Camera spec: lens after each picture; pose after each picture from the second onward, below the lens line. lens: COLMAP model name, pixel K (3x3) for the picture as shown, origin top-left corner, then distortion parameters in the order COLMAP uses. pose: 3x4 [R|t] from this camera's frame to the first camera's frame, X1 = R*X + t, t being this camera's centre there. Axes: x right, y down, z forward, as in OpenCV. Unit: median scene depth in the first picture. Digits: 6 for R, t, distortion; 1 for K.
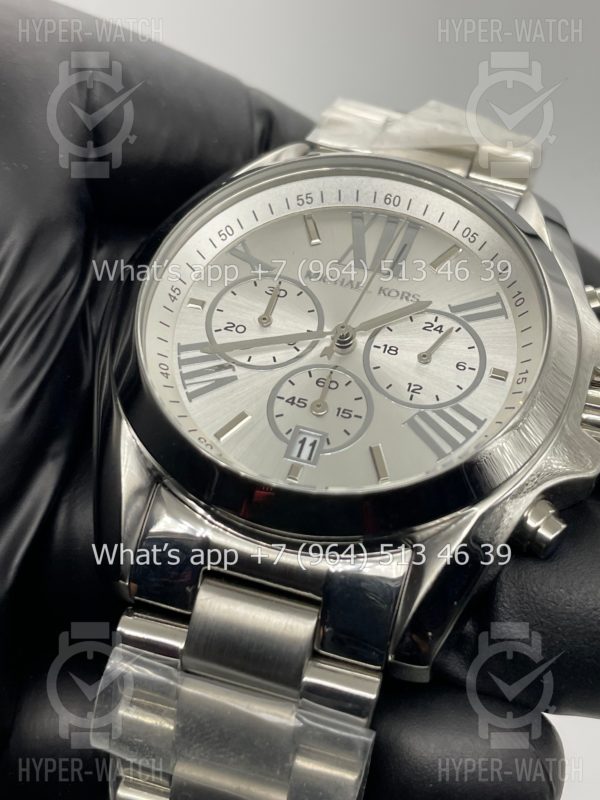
lens RADIAL K [[1231.1, 0, 300.0], [0, 1231.1, 400.0], [0, 0, 1]] dist [0.129933, 0.047893]
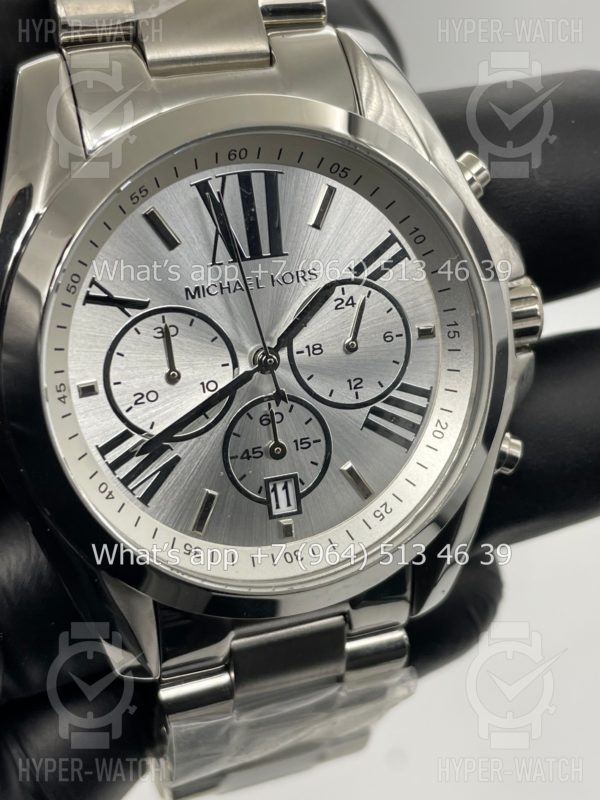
lens RADIAL K [[1231.1, 0, 300.0], [0, 1231.1, 400.0], [0, 0, 1]] dist [0.129933, 0.047893]
pose [[0.851058, -0.462560, 0.248472, -0.178838], [0.184206, 0.706163, 0.683668, -0.638044], [-0.491699, -0.536071, 0.686192, 0.360426]]
